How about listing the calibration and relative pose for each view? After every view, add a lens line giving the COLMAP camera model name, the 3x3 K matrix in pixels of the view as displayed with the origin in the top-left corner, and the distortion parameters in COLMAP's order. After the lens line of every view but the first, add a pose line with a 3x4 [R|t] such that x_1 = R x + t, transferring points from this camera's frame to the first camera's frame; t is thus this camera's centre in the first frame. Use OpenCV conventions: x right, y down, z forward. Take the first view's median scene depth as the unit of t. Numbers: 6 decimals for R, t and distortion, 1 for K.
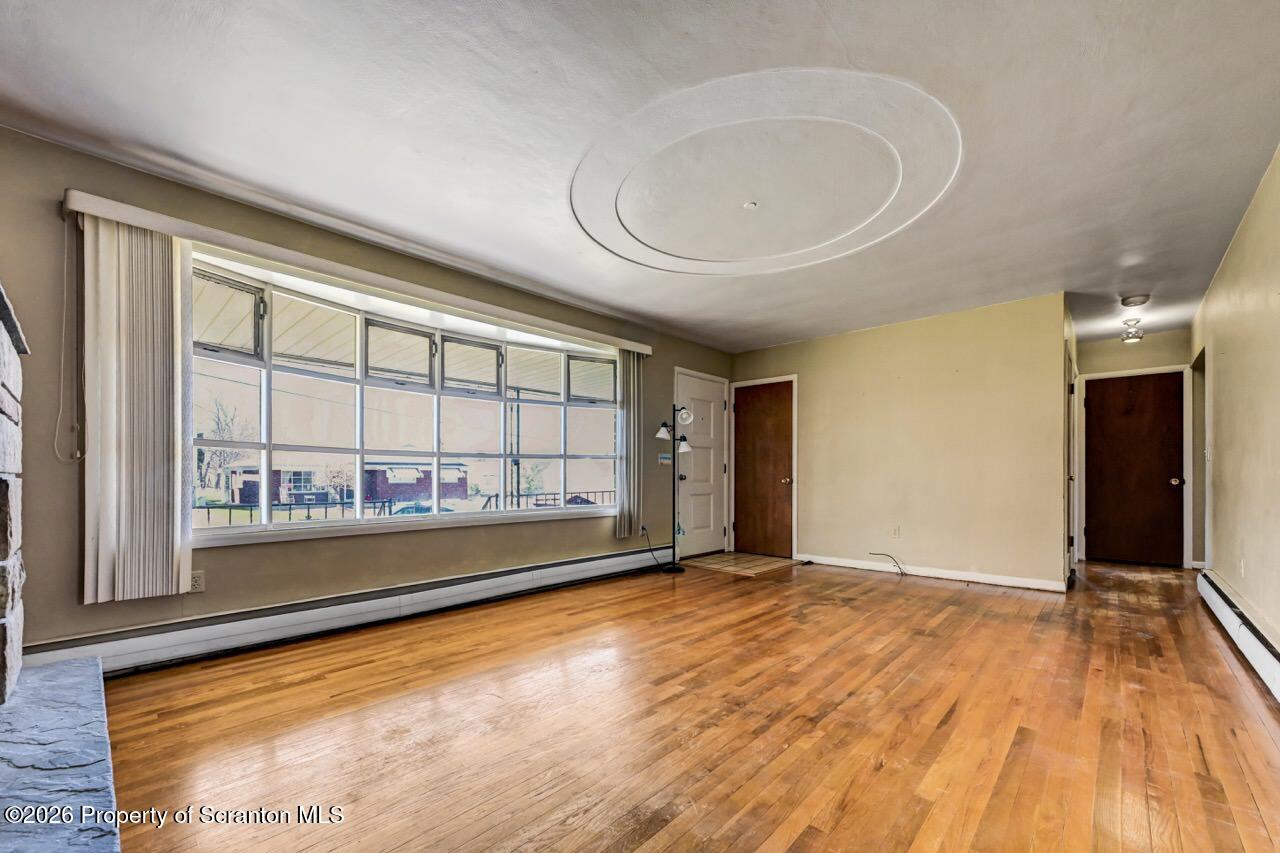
lens RADIAL K [[523.7, 0, 643.8], [0, 523.7, 477.6], [0, 0, 1]] dist [0.001479, 0.000302]
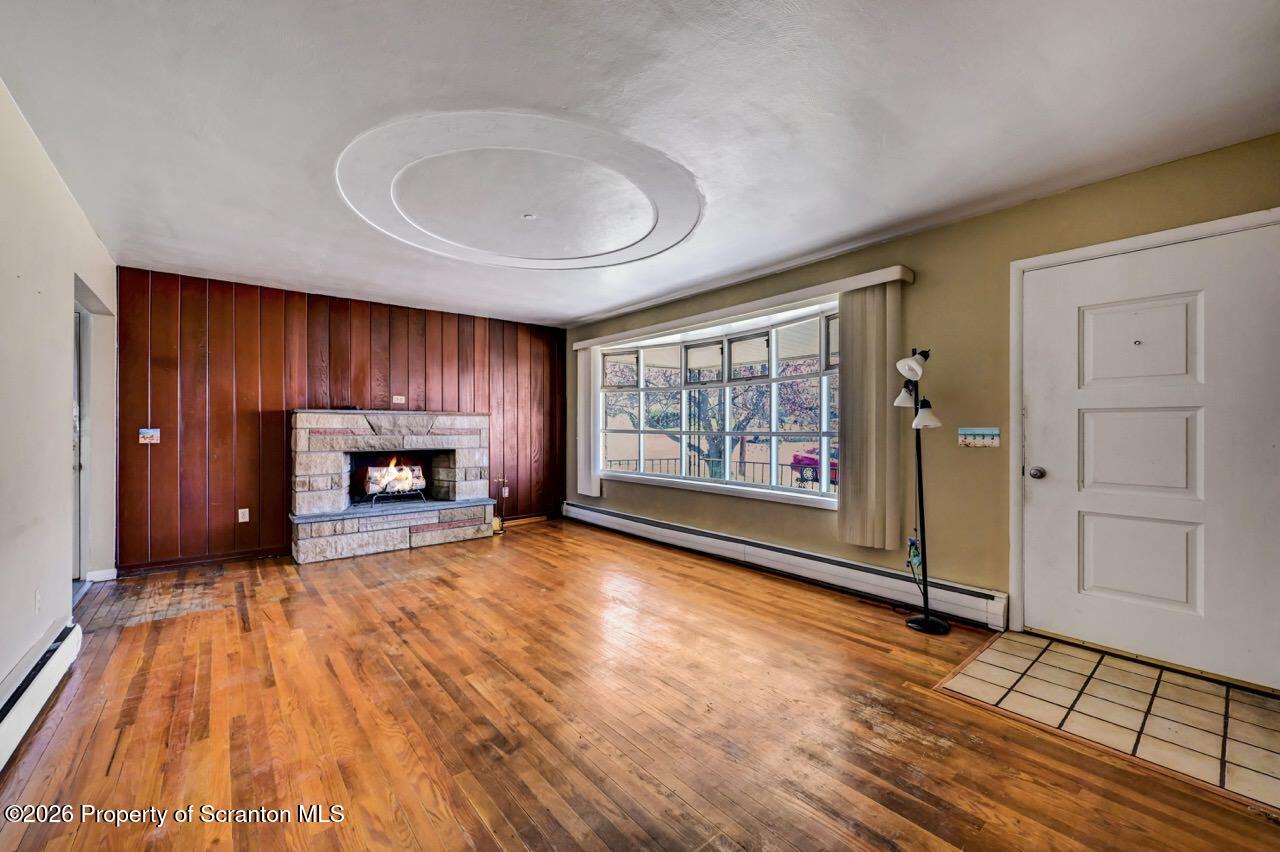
lens RADIAL K [[500.6, 0, 637.9], [0, 500.6, 426.9], [0, 0, 1]] dist [-0.000922, -0.000225]
pose [[-0.136168, -0.001006, -0.990685, 1.138957], [-0.004811, 0.999988, -0.000354, -0.080193], [0.990674, 0.004718, -0.136171, 1.293258]]
